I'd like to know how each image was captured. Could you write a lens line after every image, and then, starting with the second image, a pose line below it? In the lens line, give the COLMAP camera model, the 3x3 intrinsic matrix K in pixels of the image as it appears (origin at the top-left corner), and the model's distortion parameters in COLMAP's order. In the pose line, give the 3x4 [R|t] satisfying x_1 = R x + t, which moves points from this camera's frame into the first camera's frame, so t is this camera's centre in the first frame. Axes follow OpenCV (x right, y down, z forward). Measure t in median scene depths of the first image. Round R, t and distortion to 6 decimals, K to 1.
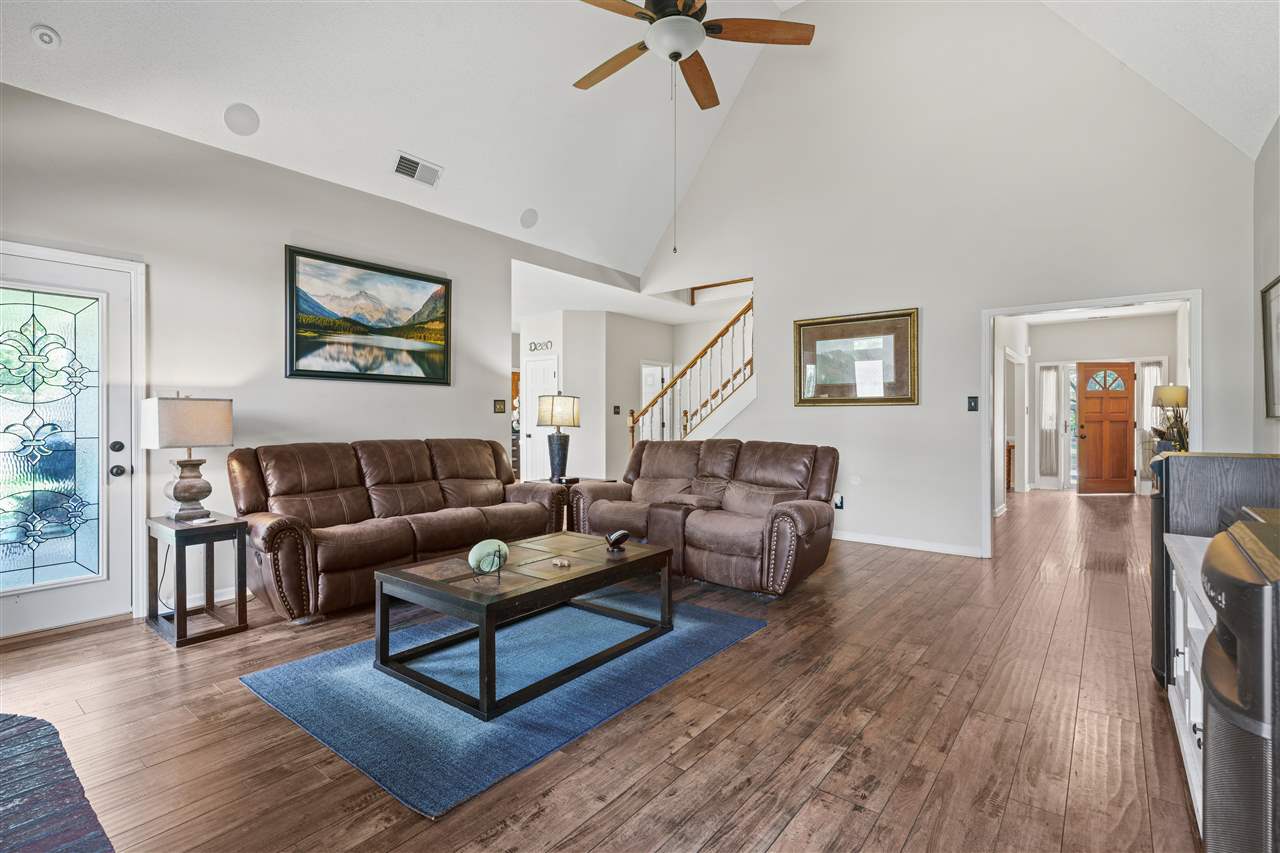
lens RADIAL K [[589.0, 0, 630.7], [0, 589.0, 425.8], [0, 0, 1]] dist [0.009554, 0.000052]
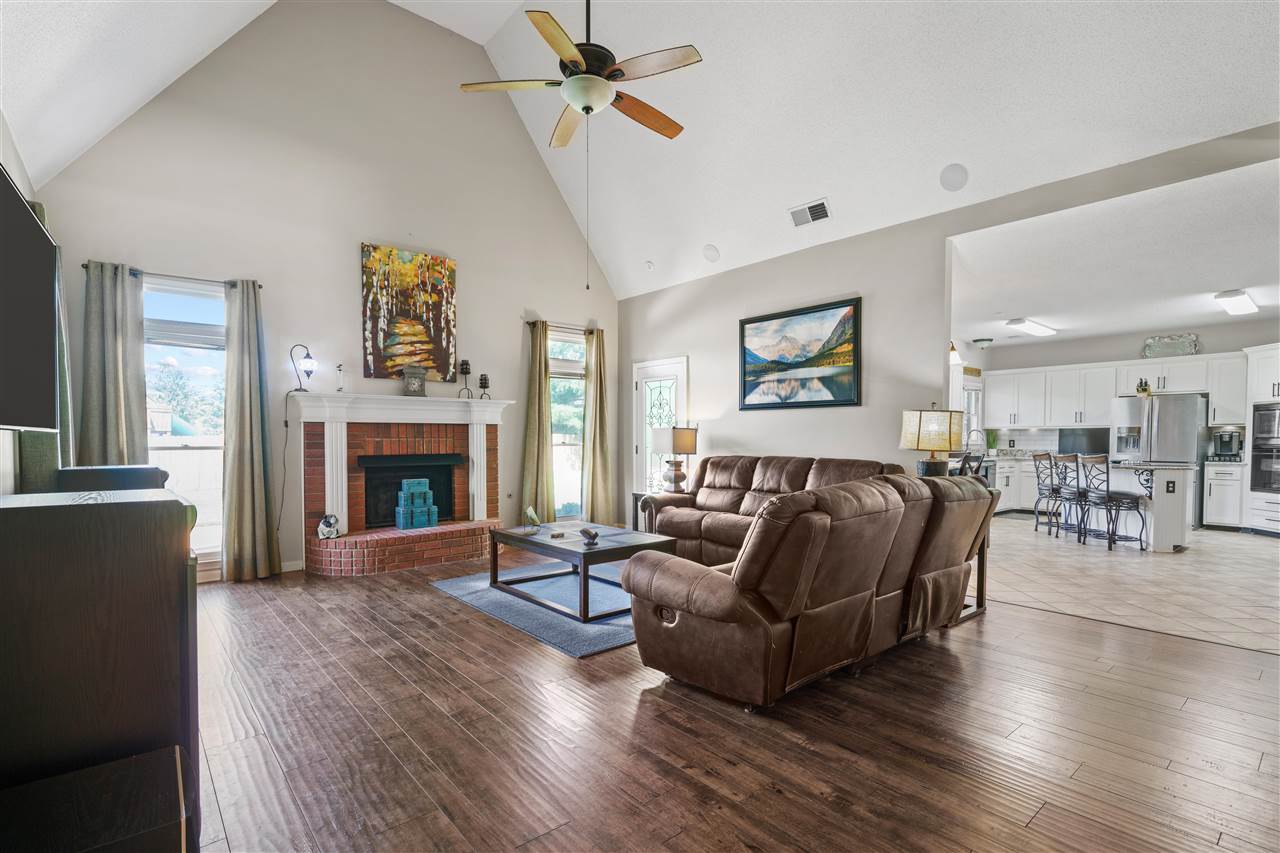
lens RADIAL K [[589.0, 0, 629.1], [0, 589.0, 454.2], [0, 0, 1]] dist [0.009554, 0.000052]
pose [[-0.183630, 0.034813, -0.982379, 0.819016], [-0.009625, 0.999261, 0.037210, -0.022534], [0.982948, 0.016288, -0.183159, 0.898782]]
